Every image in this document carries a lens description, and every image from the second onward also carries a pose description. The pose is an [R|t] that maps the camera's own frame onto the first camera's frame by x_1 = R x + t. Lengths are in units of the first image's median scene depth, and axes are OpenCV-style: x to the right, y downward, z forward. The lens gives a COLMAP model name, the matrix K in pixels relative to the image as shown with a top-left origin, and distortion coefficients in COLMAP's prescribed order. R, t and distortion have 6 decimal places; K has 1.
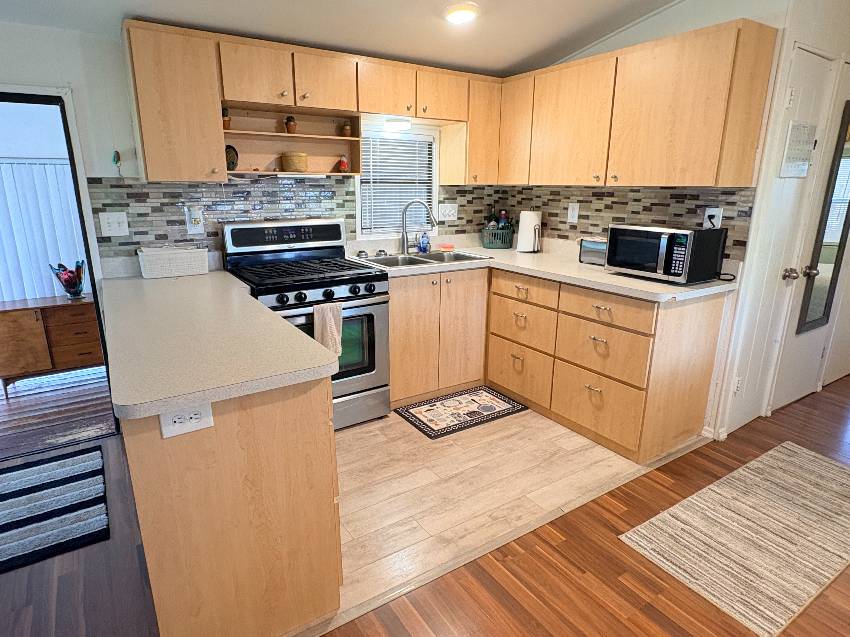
lens RADIAL K [[496.4, 0, 424.2], [0, 496.4, 316.0], [0, 0, 1]] dist [0.008582, 0.003738]
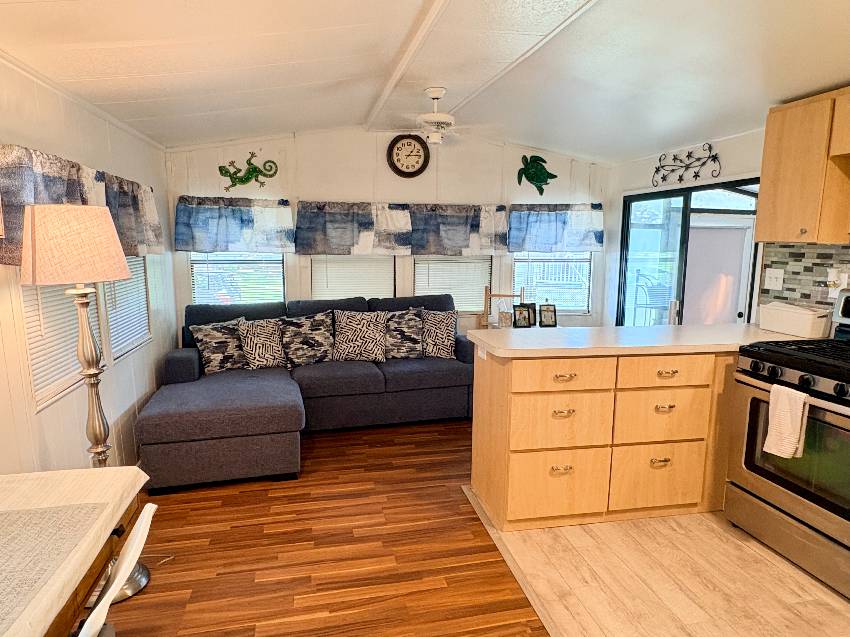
lens RADIAL K [[540.7, 0, 424.3], [0, 540.7, 321.2], [0, 0, 1]] dist [0.003021, -0.000850]
pose [[-0.360703, 0.135193, -0.922830, 0.680718], [-0.250275, 0.939121, 0.235404, -0.156021], [0.898474, 0.315872, -0.304908, 0.583514]]
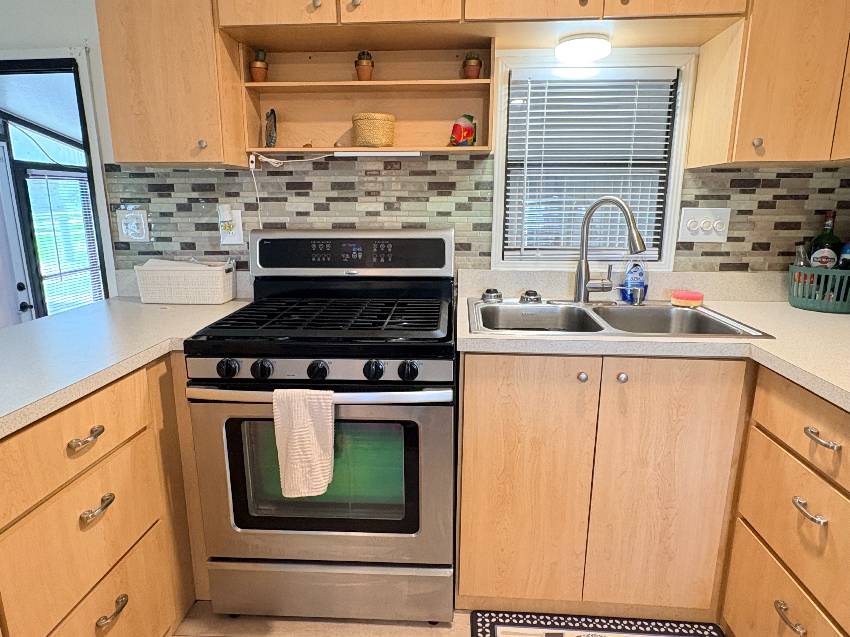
lens RADIAL K [[540.7, 0, 420.8], [0, 540.7, 320.2], [0, 0, 1]] dist [0.003021, -0.000850]
pose [[0.794694, 0.129772, -0.592976, 0.185565], [-0.150922, 0.988446, 0.014058, -0.102186], [0.587949, 0.078322, 0.805097, 0.515751]]
